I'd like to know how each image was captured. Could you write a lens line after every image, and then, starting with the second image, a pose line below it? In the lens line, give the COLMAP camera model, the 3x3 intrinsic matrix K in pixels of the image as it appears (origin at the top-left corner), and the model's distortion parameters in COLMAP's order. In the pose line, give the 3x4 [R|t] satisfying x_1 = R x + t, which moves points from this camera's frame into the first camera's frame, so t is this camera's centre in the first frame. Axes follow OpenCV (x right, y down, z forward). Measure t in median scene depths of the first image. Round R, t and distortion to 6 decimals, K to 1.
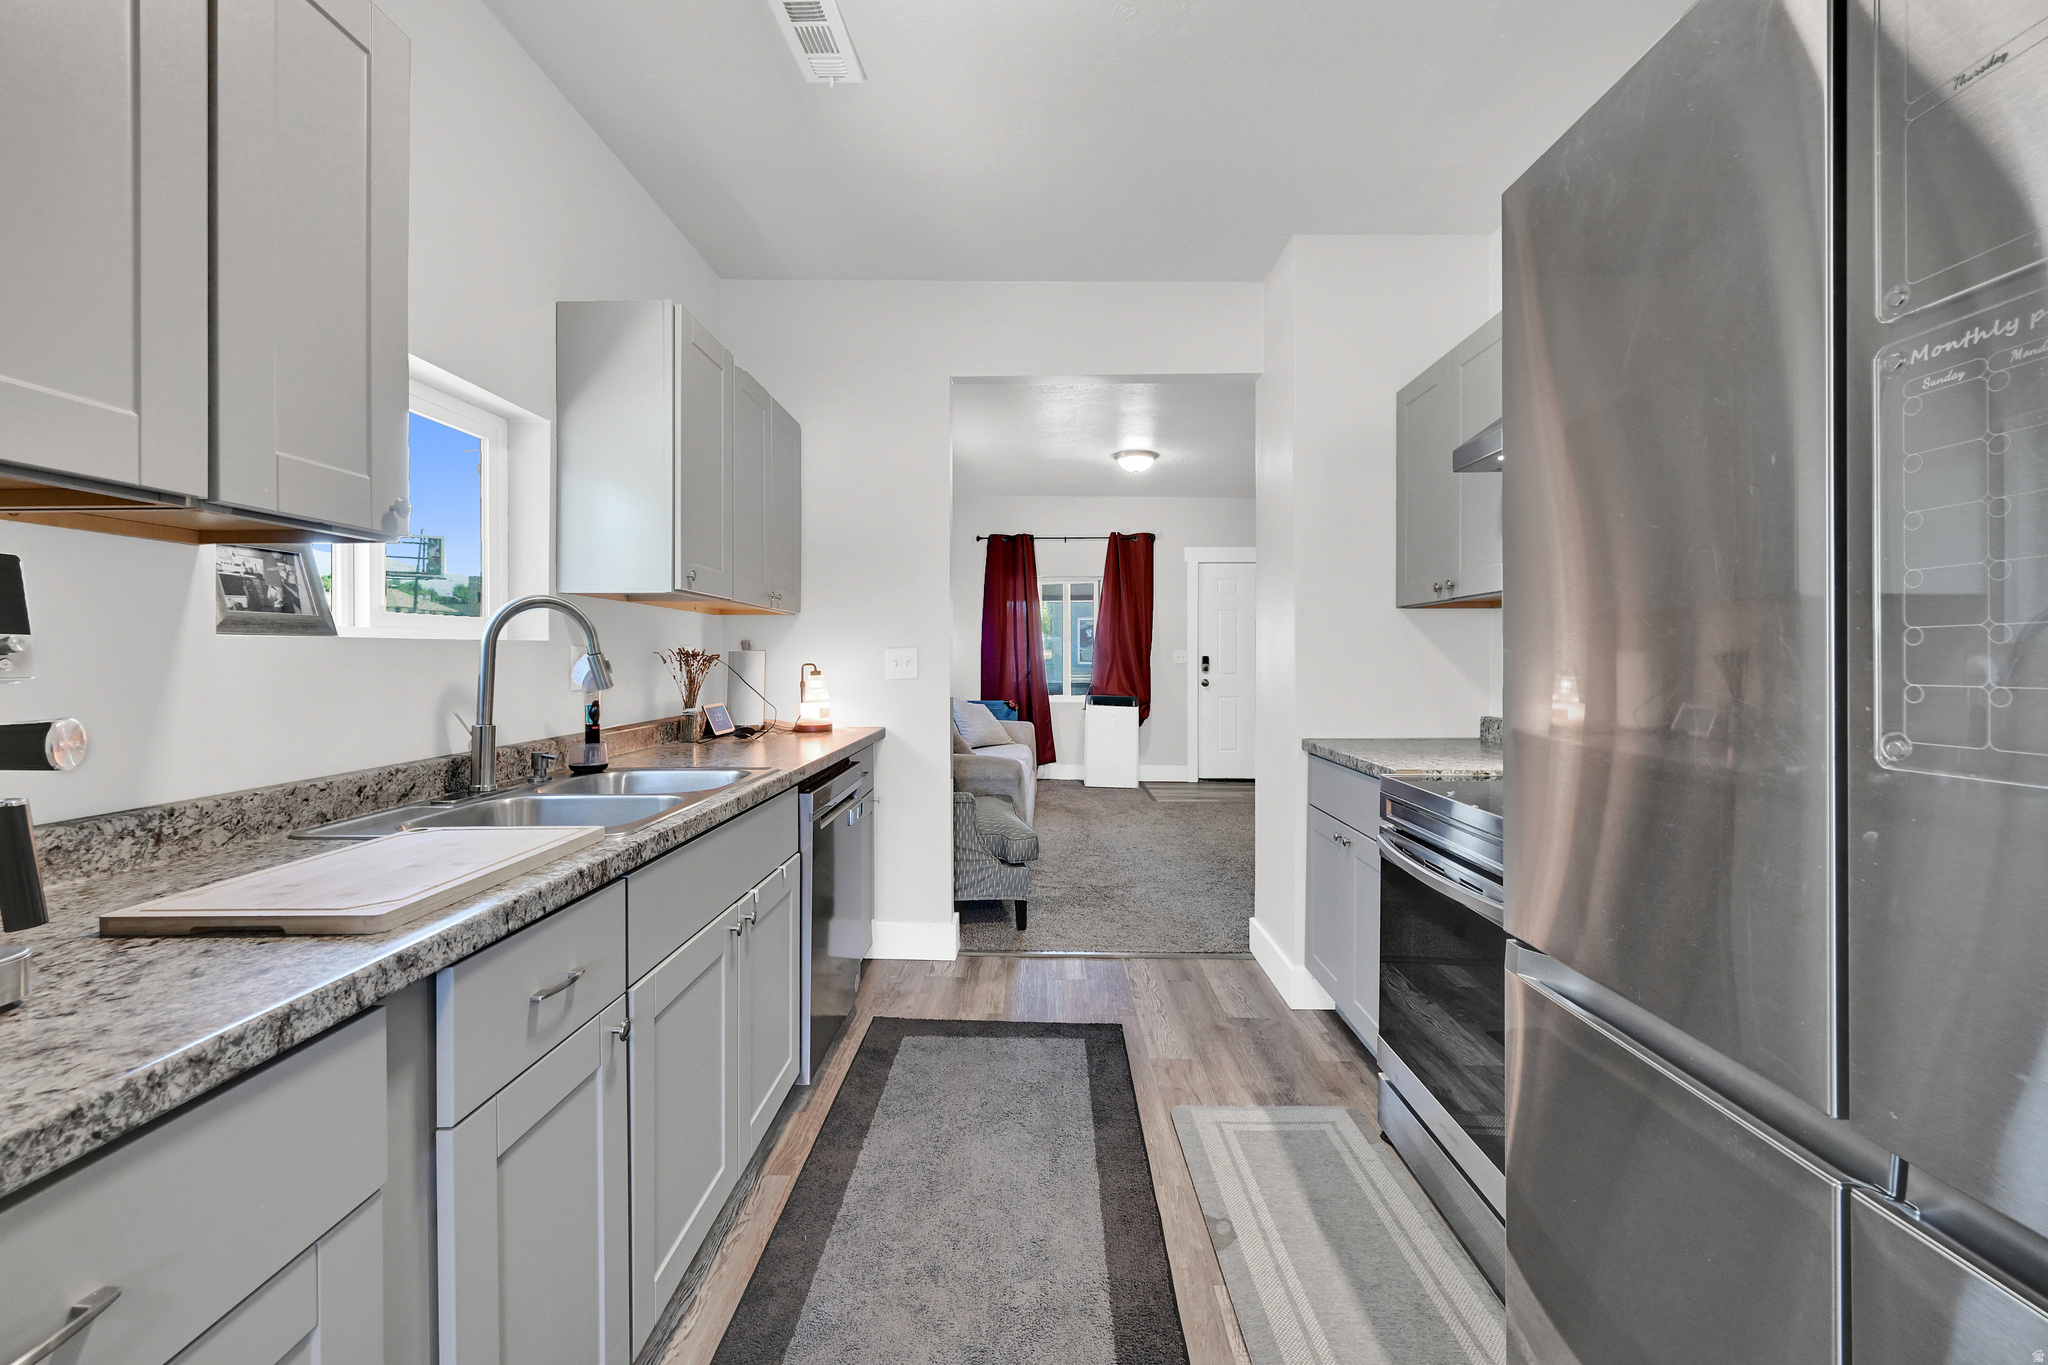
lens RADIAL K [[839.5, 0, 999.5], [0, 839.5, 676.9], [0, 0, 1]] dist [0.000696, 0.000078]
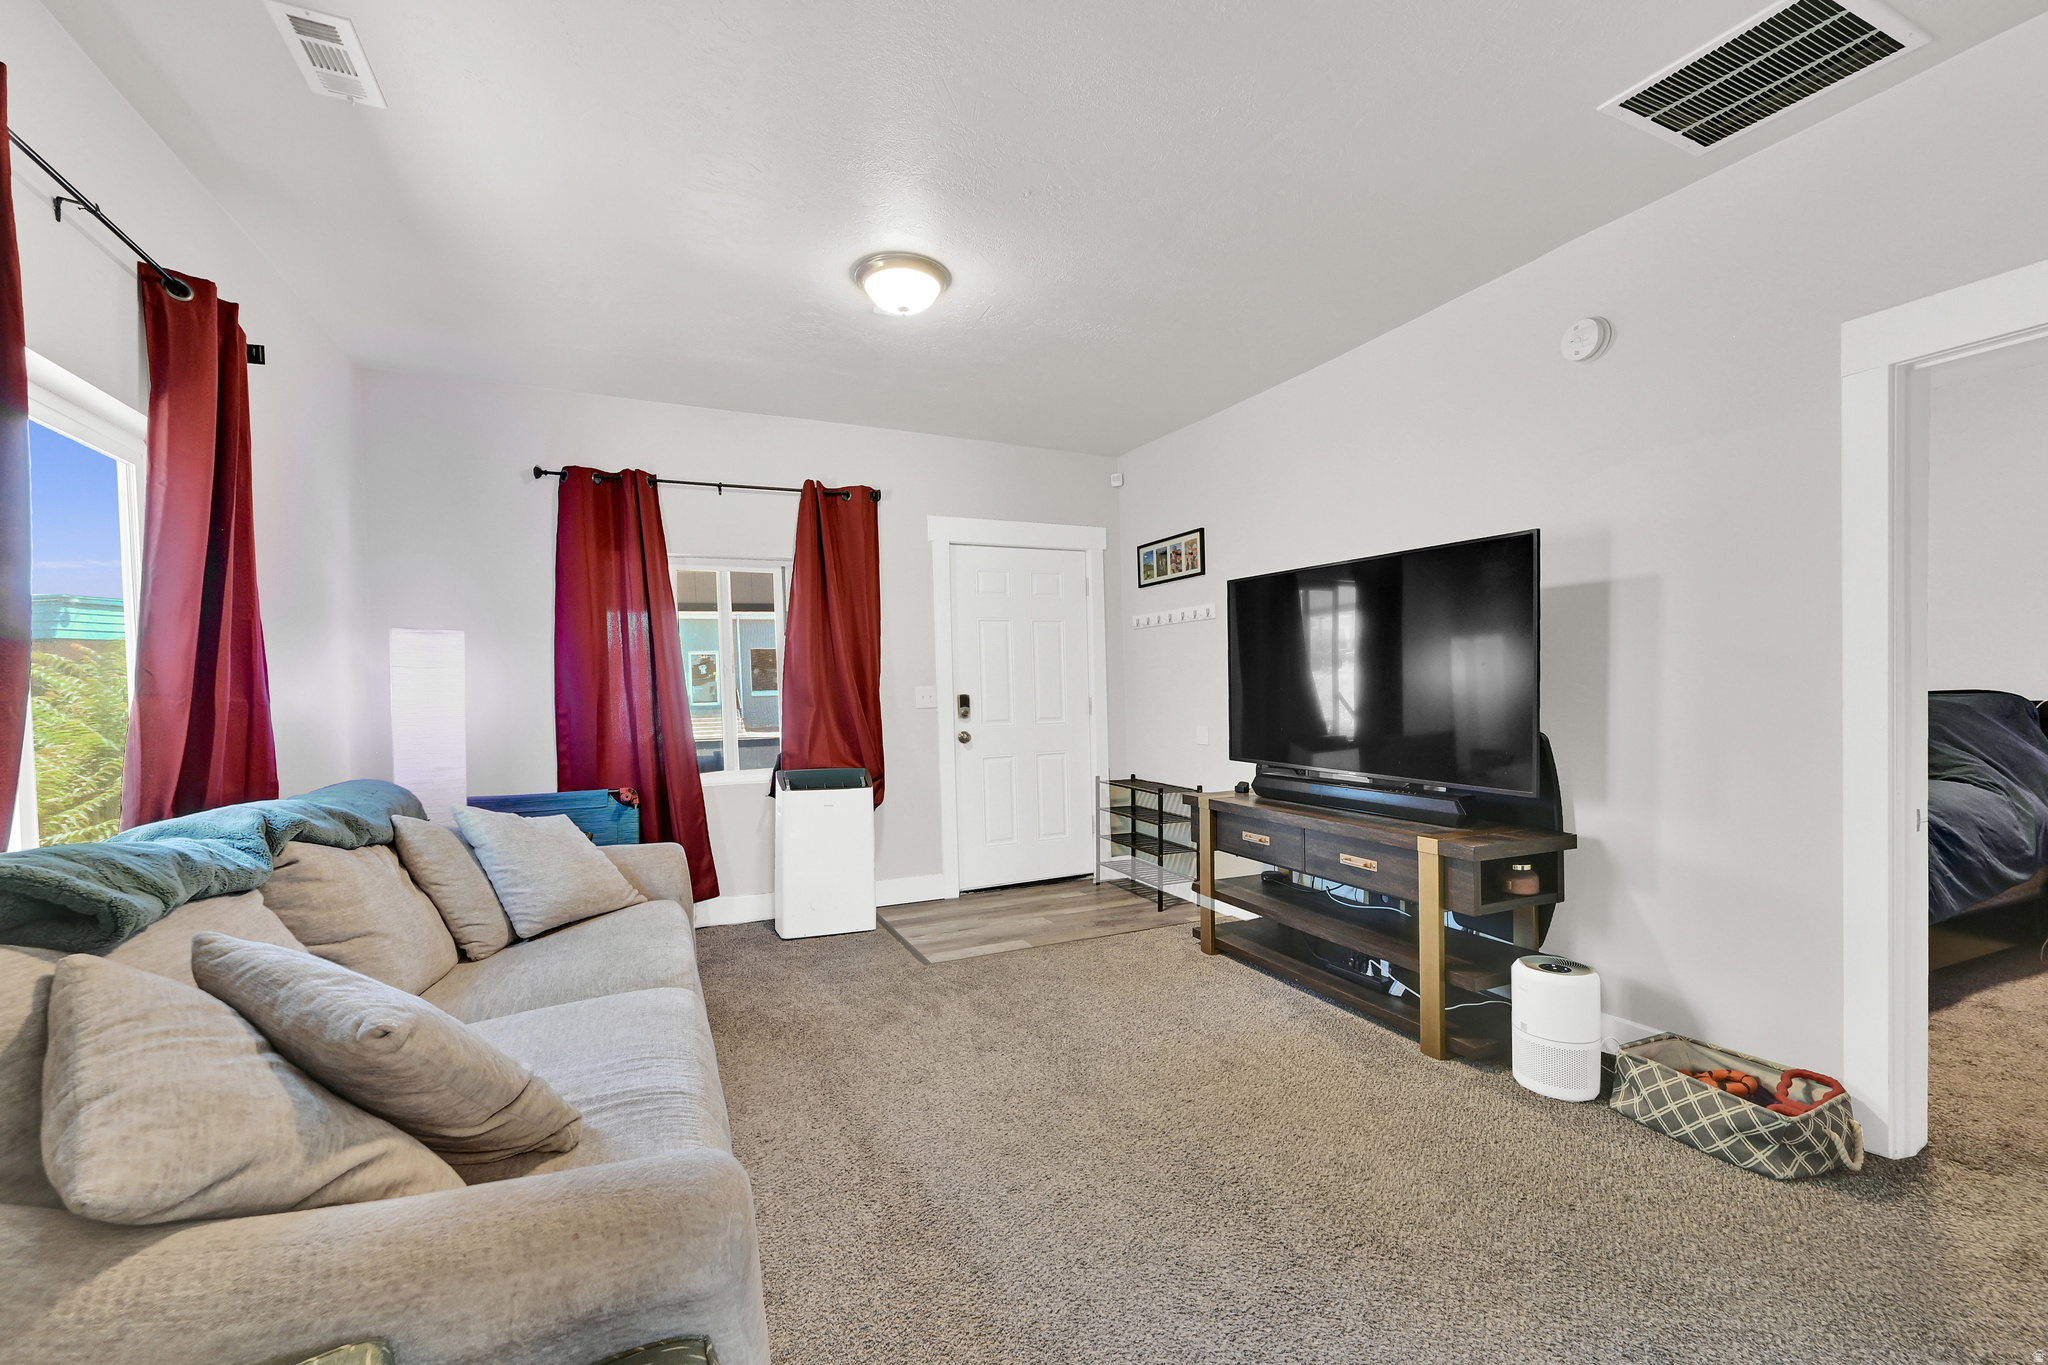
lens RADIAL K [[856.1, 0, 1025.3], [0, 856.1, 716.2], [0, 0, 1]] dist [-0.000464, -0.000086]
pose [[0.889195, -0.038375, 0.455915, -0.004821], [0.036626, 0.999249, 0.012674, -0.014734], [-0.456059, 0.005428, 0.889933, 0.414424]]
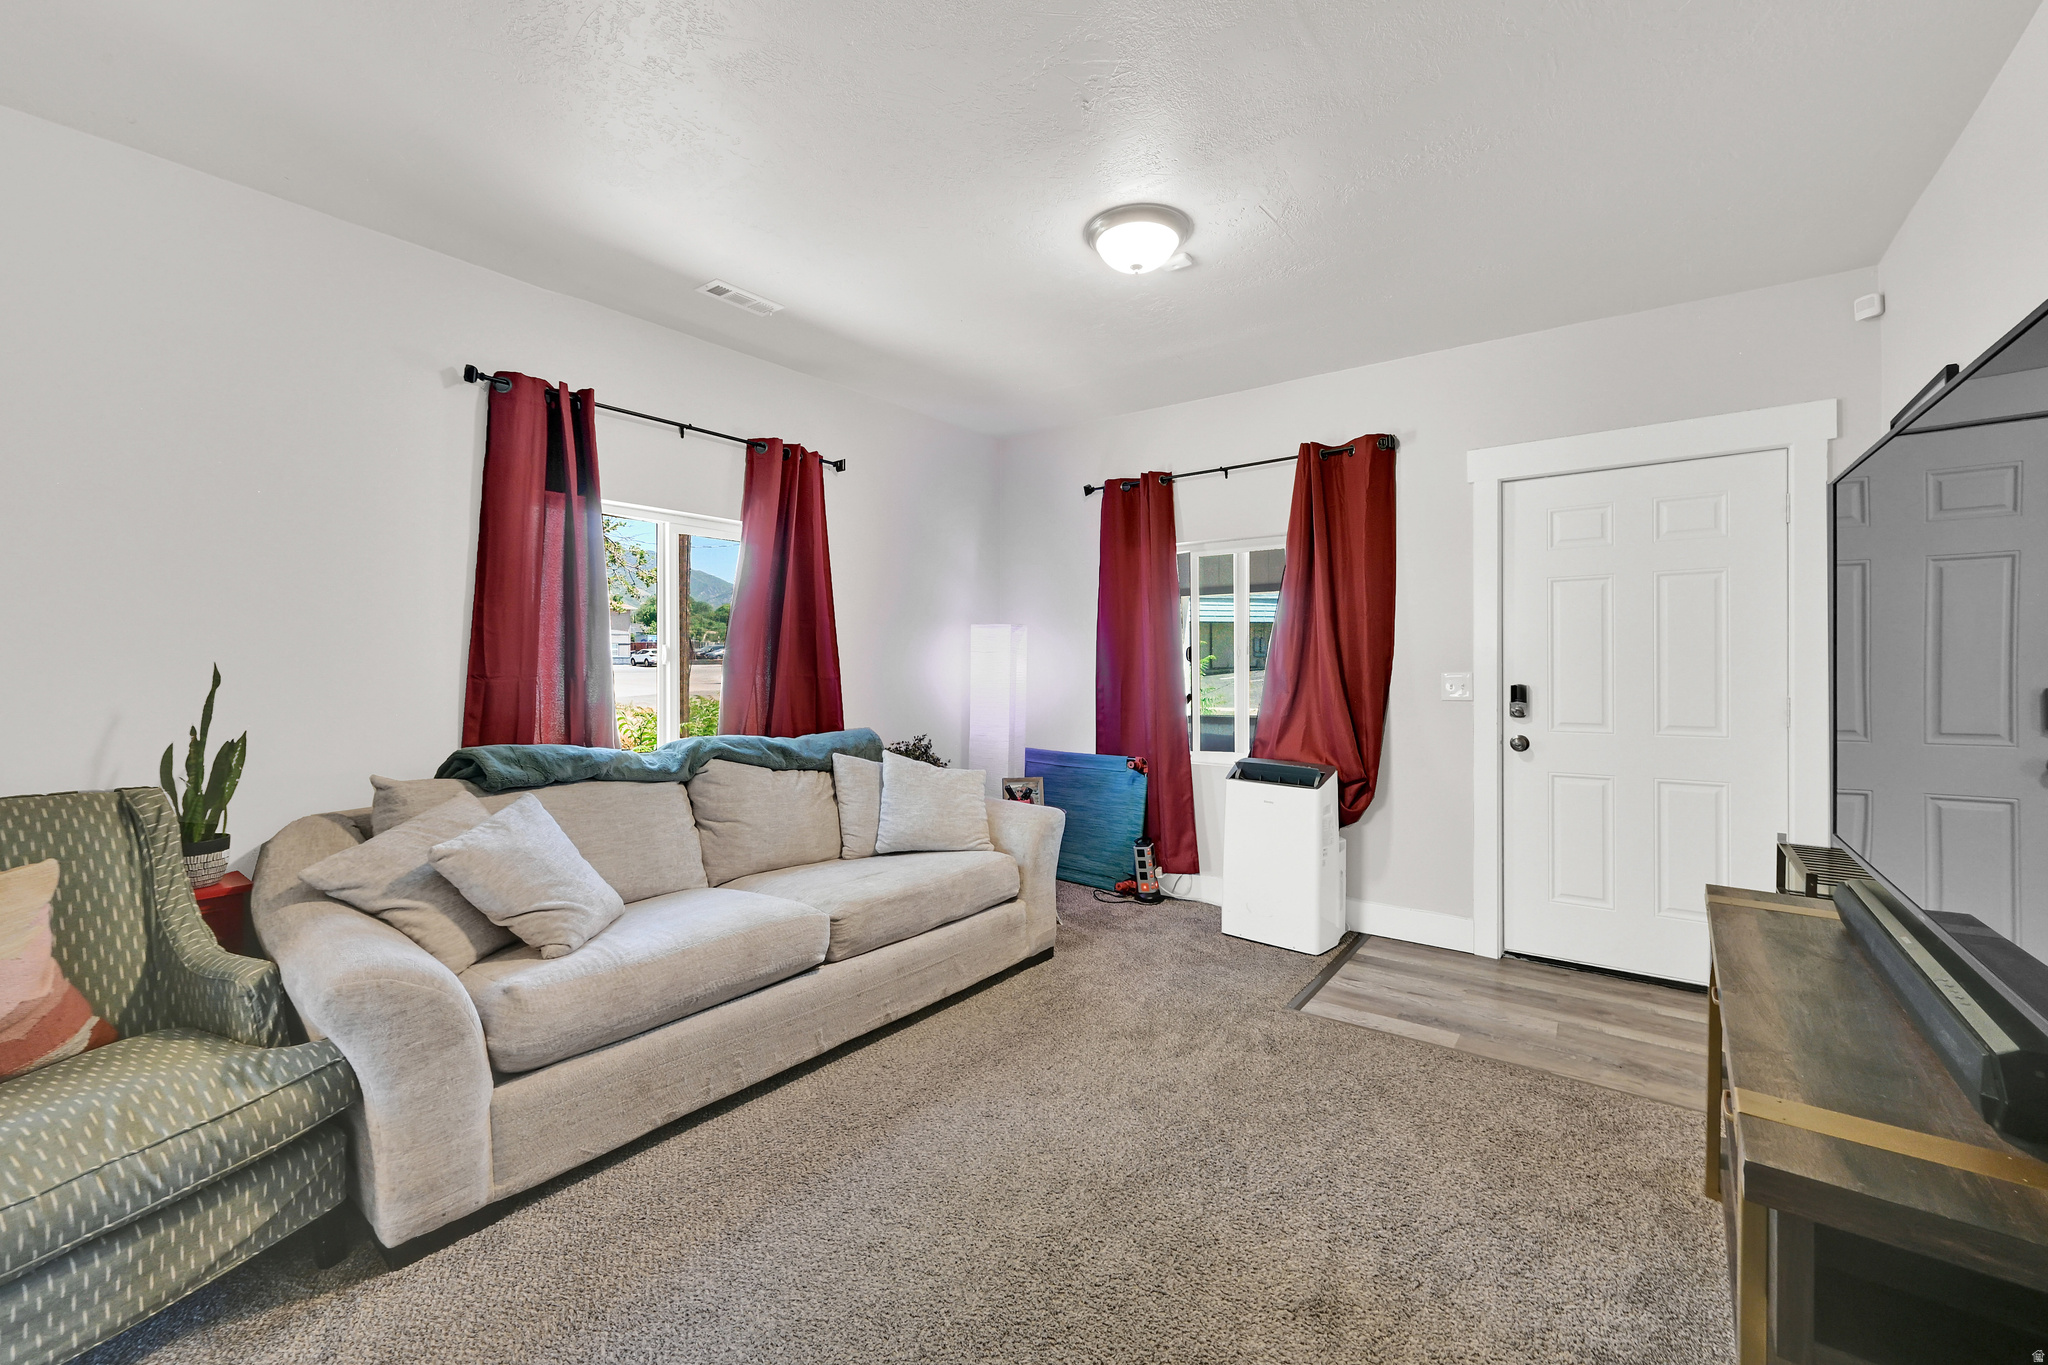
lens RADIAL K [[839.5, 0, 999.5], [0, 839.5, 676.9], [0, 0, 1]] dist [0.000696, 0.000078]
pose [[0.816423, 0.000748, -0.577454, 0.278167], [-0.008204, 0.999913, -0.010304, -0.021732], [0.577396, 0.013150, 0.816358, 0.467013]]
